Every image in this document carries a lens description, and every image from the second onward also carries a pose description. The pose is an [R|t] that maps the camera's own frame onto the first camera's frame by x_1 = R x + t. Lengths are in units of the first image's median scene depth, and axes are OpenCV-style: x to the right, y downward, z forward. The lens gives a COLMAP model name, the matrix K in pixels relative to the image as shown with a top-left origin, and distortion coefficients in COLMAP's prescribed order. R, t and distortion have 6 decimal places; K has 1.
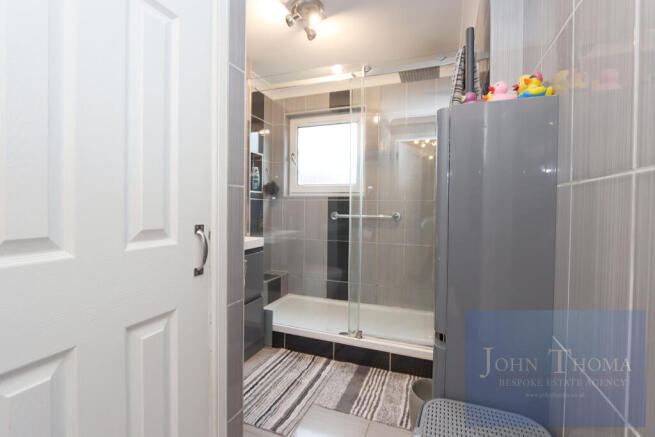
lens RADIAL K [[295.6, 0, 325.6], [0, 295.6, 211.9], [0, 0, 1]] dist [-0.035355, -0.000416]
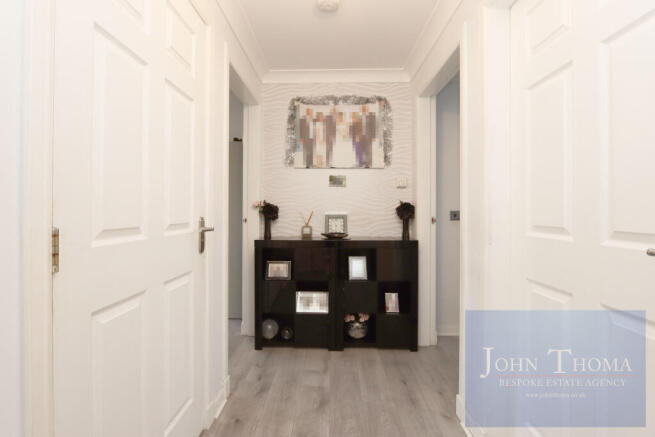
lens RADIAL K [[295.6, 0, 325.6], [0, 295.6, 211.9], [0, 0, 1]] dist [-0.035355, -0.000416]
pose [[0.946917, -0.011642, 0.321269, -0.200922], [0.012701, 0.999919, -0.001199, 0.003684], [-0.321228, 0.005216, 0.946987, -0.542636]]
